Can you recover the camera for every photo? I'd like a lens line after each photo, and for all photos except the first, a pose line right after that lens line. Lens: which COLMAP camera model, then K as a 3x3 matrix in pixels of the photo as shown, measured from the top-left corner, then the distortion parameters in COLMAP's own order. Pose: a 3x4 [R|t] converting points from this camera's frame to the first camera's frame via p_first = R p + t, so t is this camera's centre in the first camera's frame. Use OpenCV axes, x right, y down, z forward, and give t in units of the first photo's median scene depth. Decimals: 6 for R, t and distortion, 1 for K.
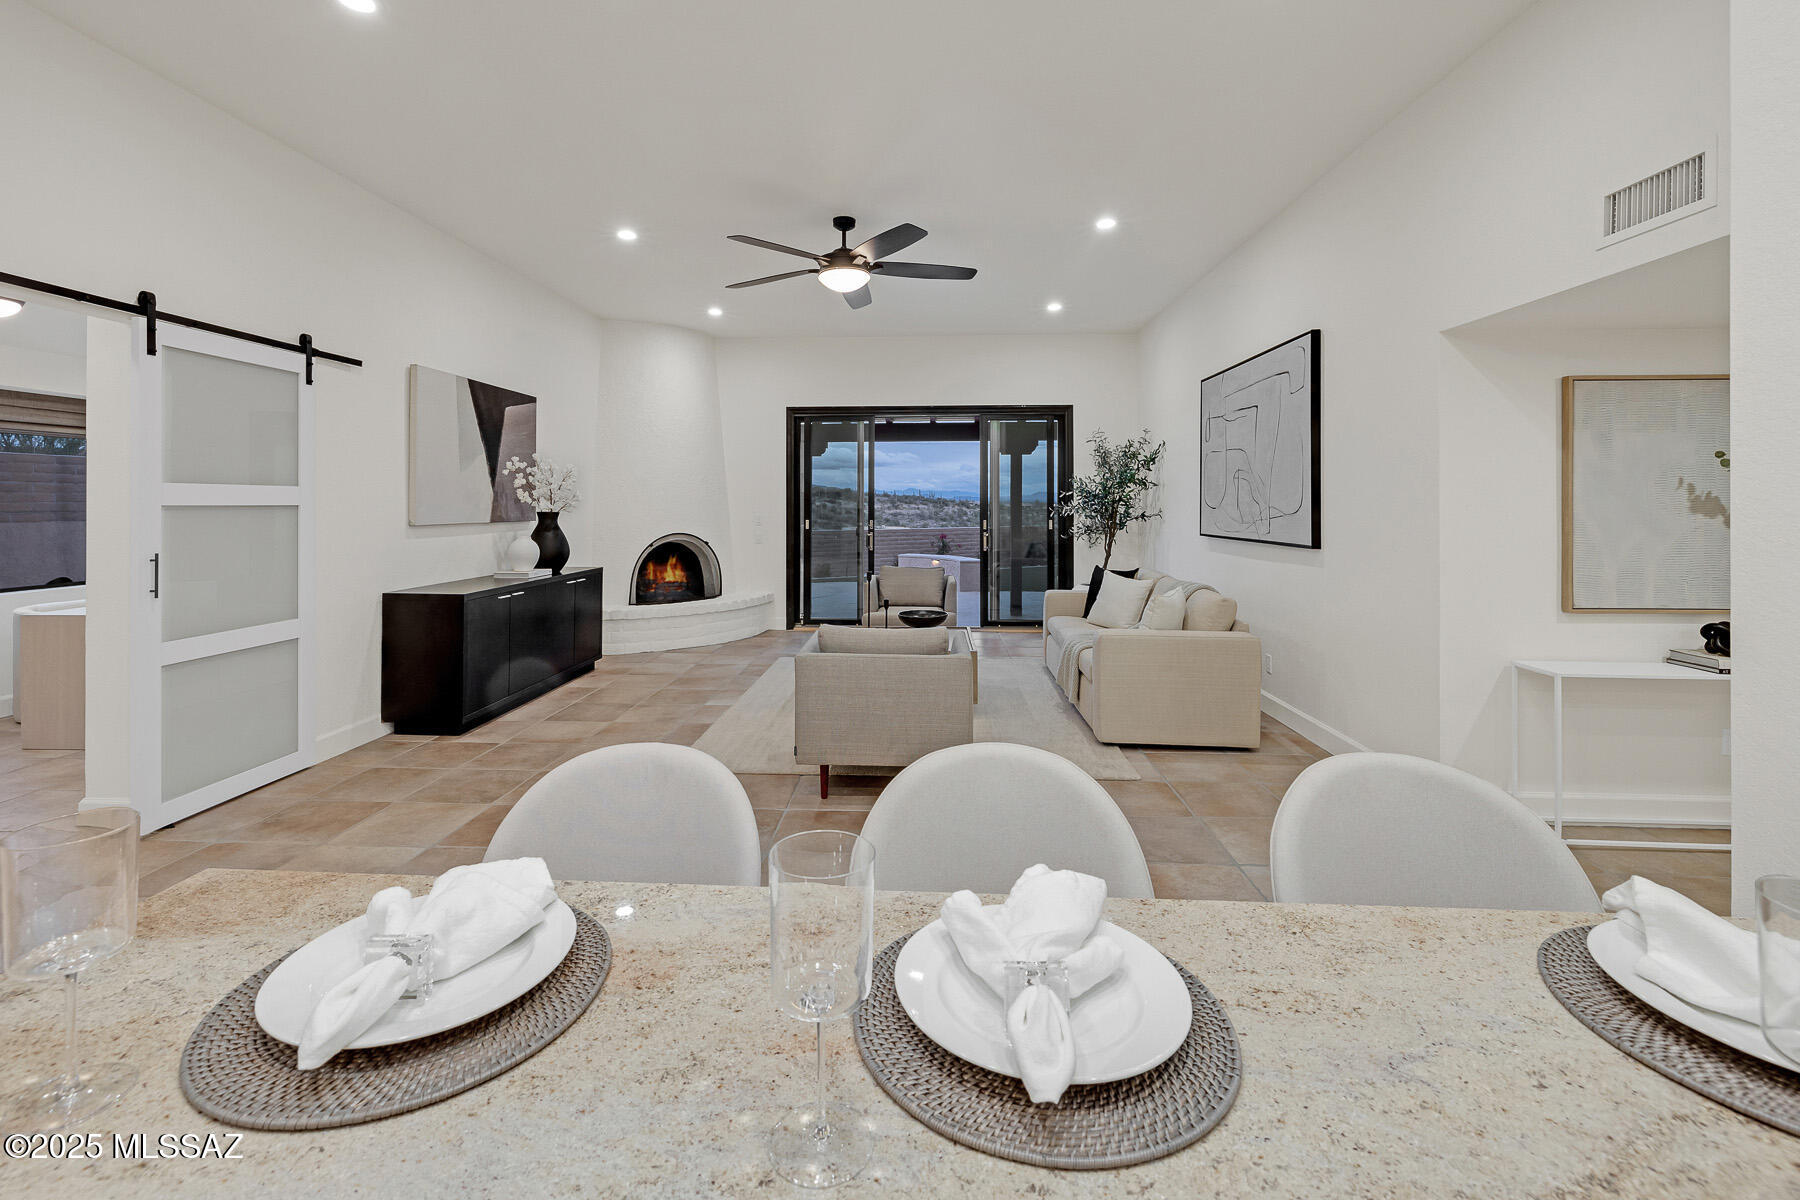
lens RADIAL K [[749.5, 0, 918.0], [0, 749.5, 497.1], [0, 0, 1]] dist [0.001694, -0.000658]
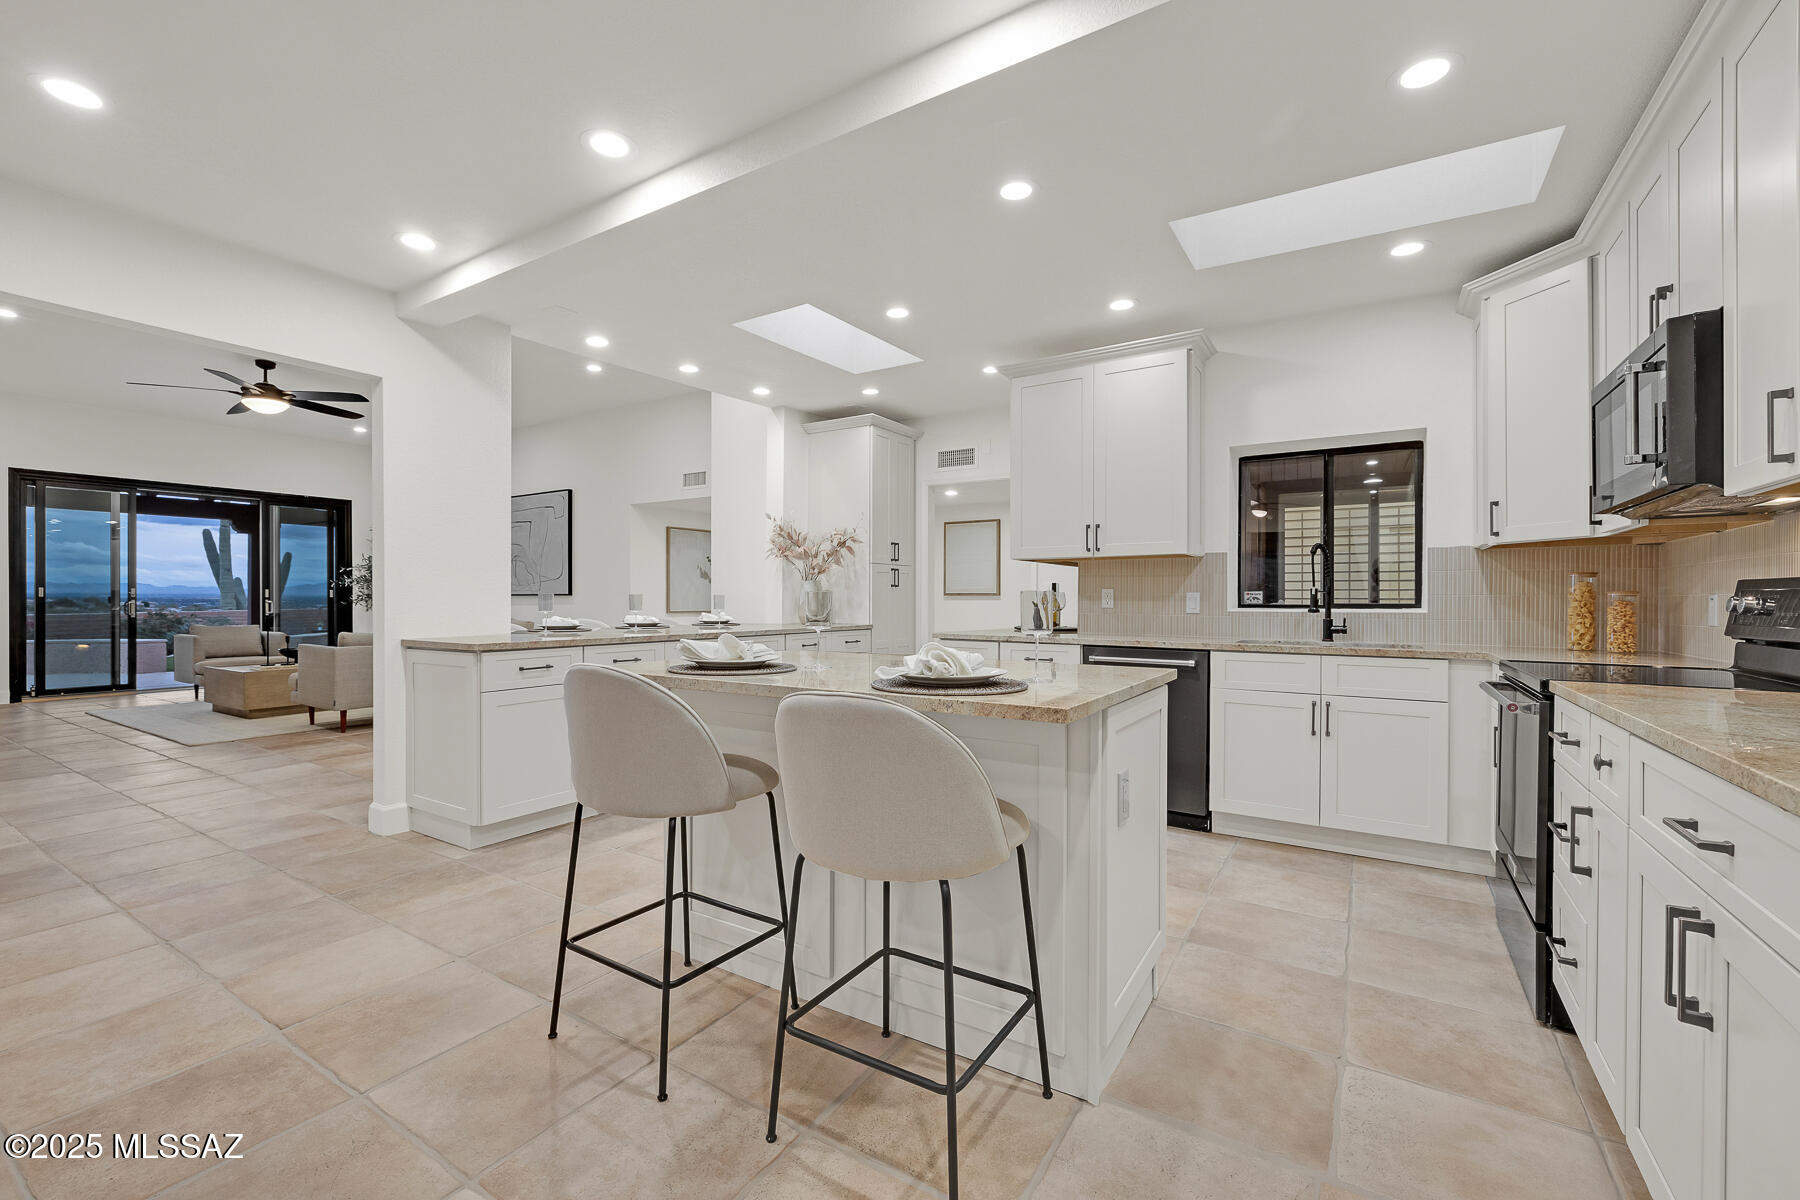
lens RADIAL K [[749.5, 0, 901.5], [0, 749.5, 599.8], [0, 0, 1]] dist [0.001694, -0.000658]
pose [[0.476561, -0.002856, 0.879137, -0.845390], [-0.004782, 0.999972, 0.005841, 0.064006], [-0.879129, -0.006988, 0.476533, -0.781838]]
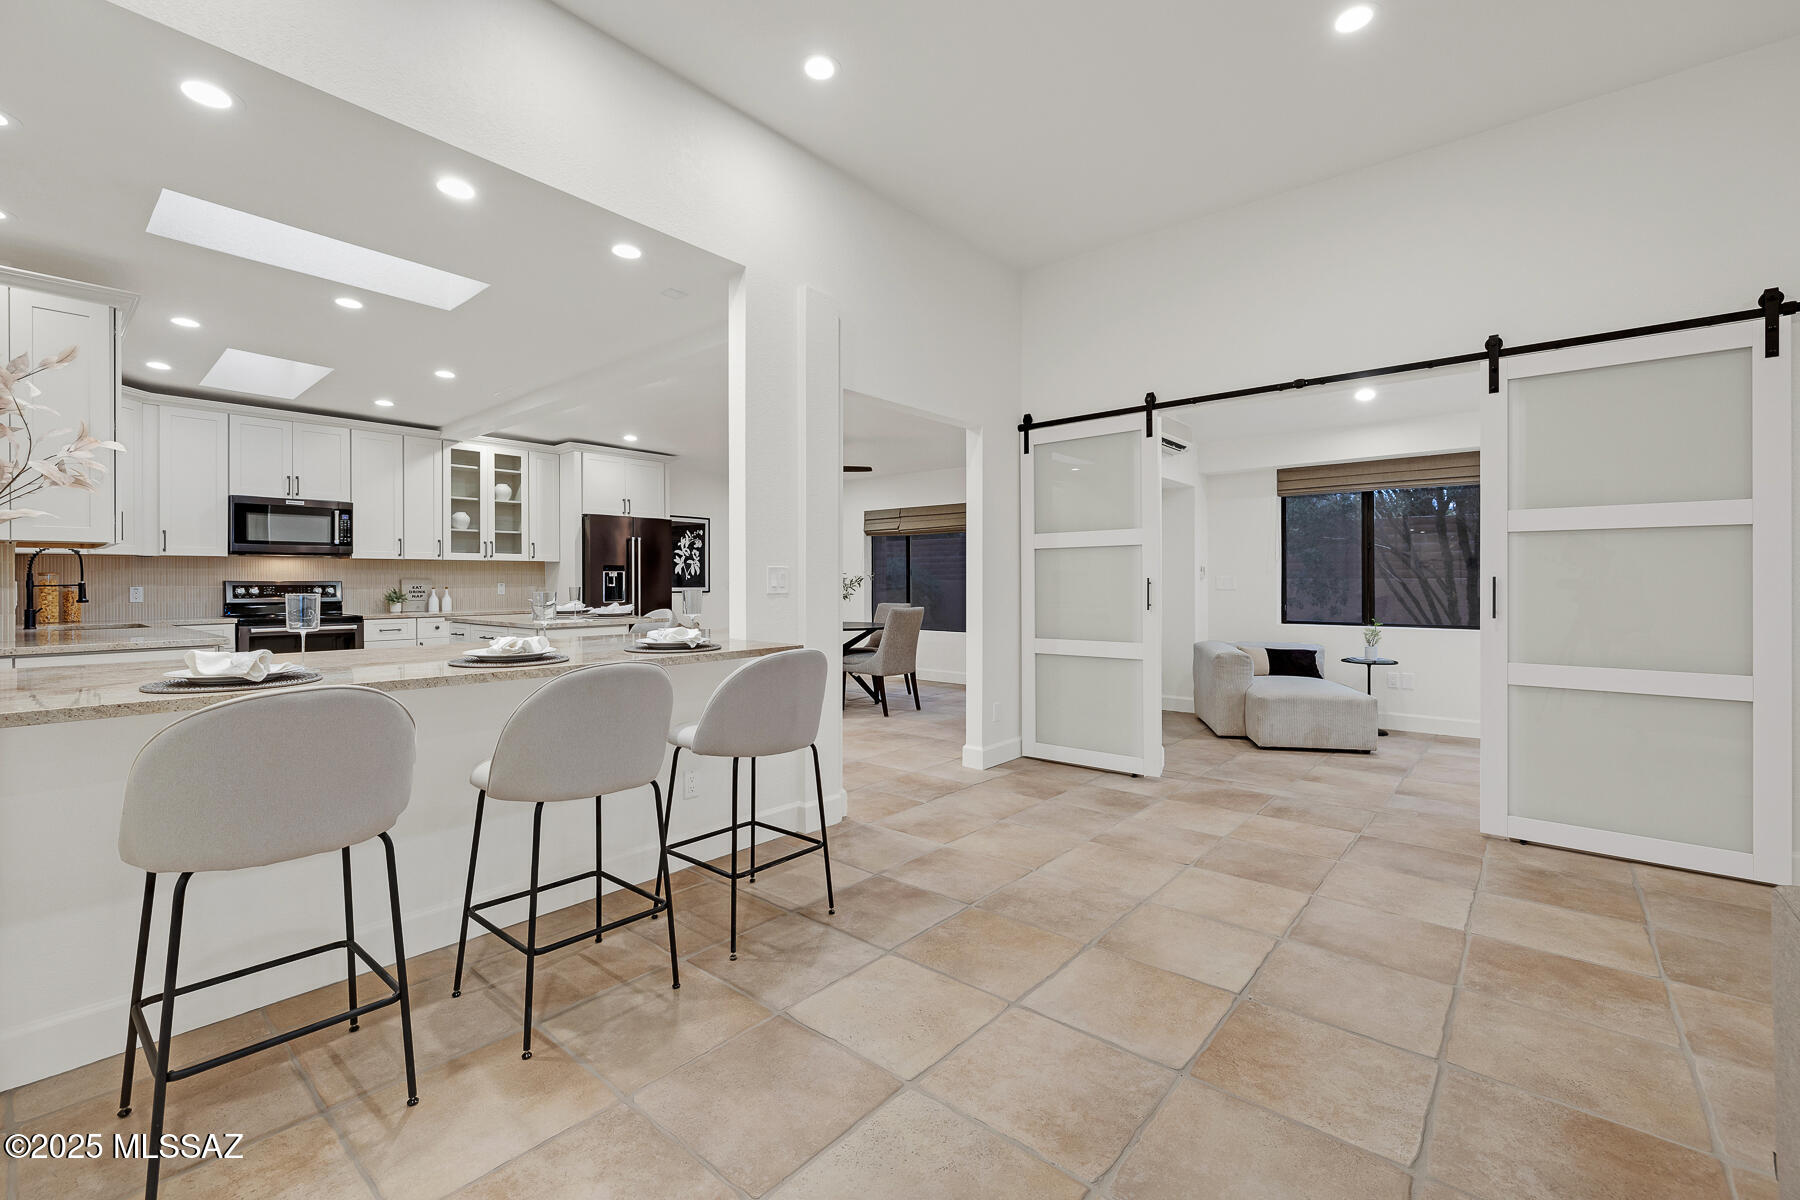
lens RADIAL K [[749.5, 0, 884.7], [0, 749.5, 578.5], [0, 0, 1]] dist [0.001694, -0.000658]
pose [[-0.604198, -0.006037, -0.796811, 0.266219], [0.002980, 0.999947, -0.009835, 0.062210], [0.796829, -0.008316, -0.604148, 0.687769]]
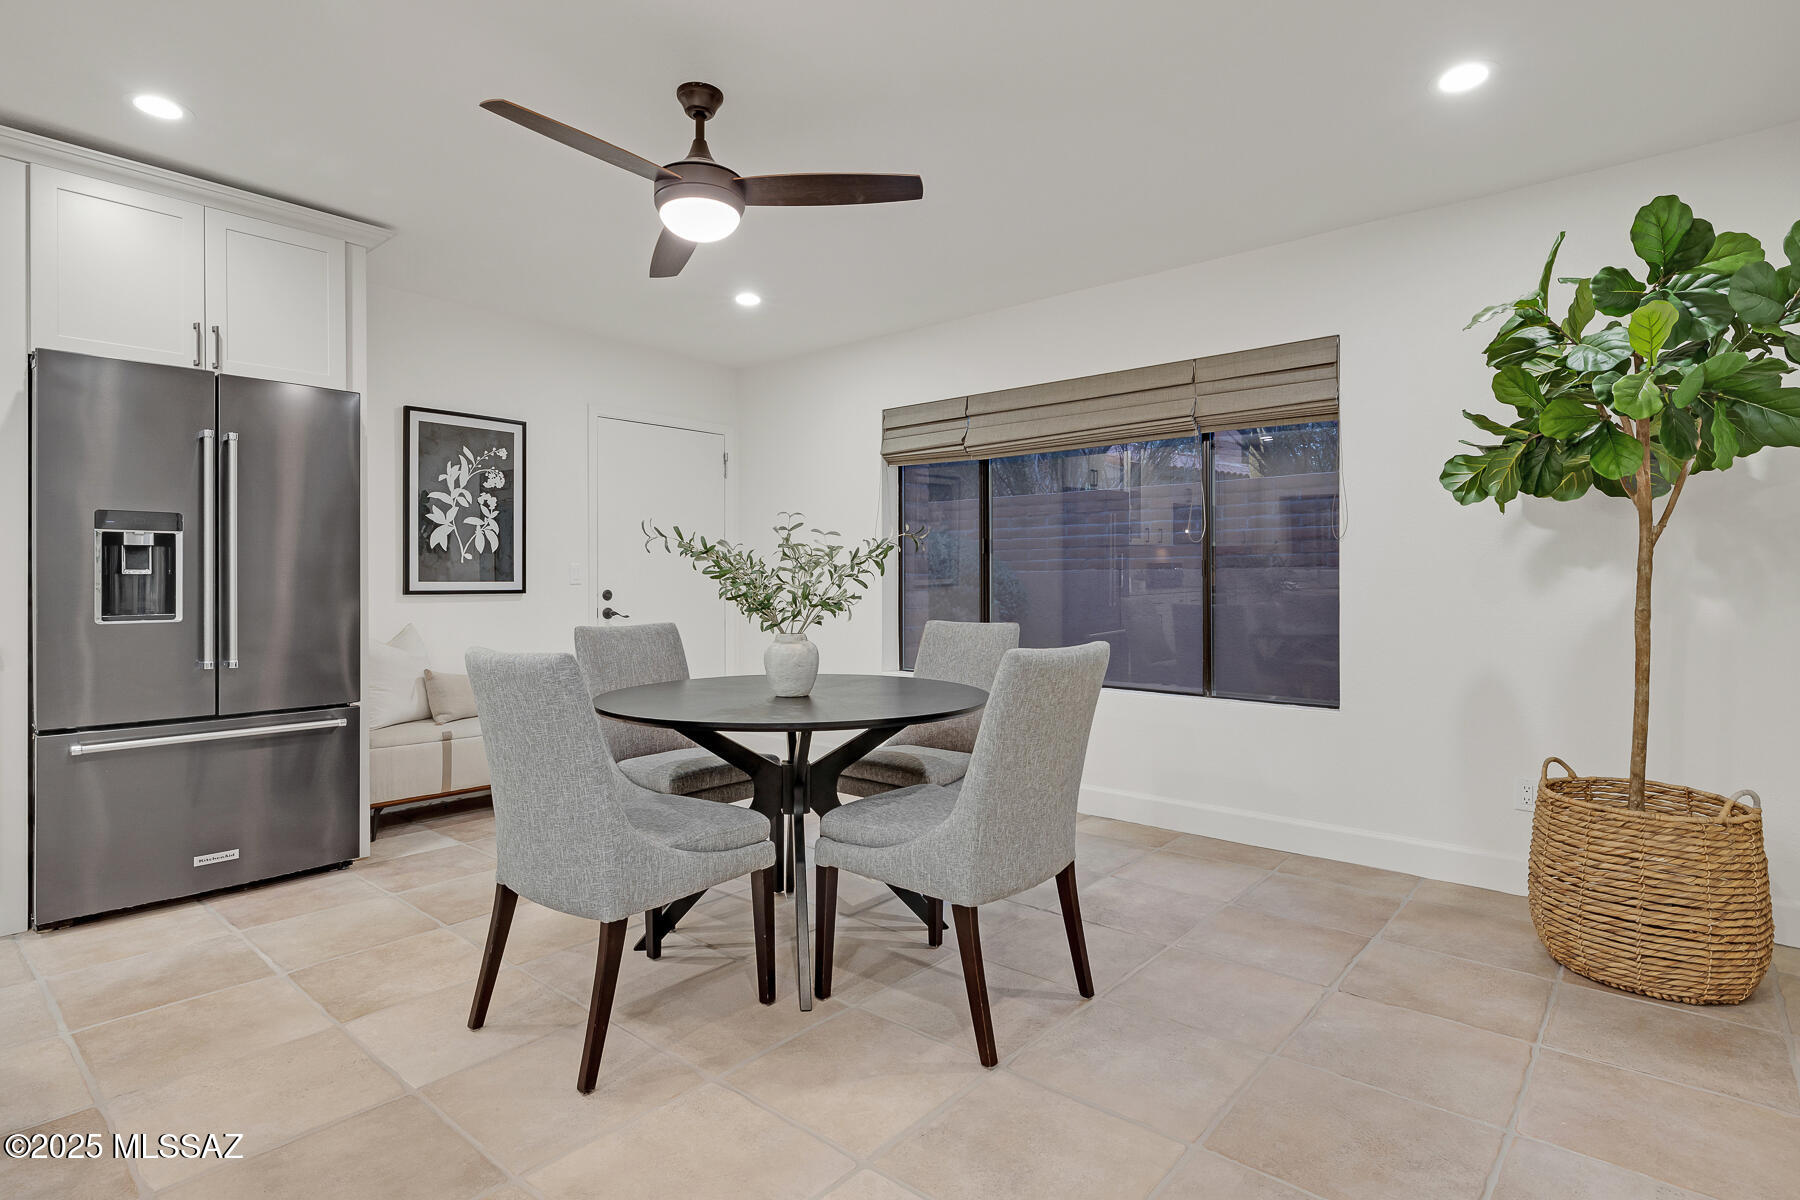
lens RADIAL K [[905.7, 0, 896.9], [0, 905.7, 572.2], [0, 0, 1]] dist [-0.002510, 0.000446]
pose [[-0.600090, -0.007999, -0.799893, -0.528679], [0.004439, 0.999901, -0.013330, 0.070739], [0.799920, -0.011550, -0.599995, 0.025494]]
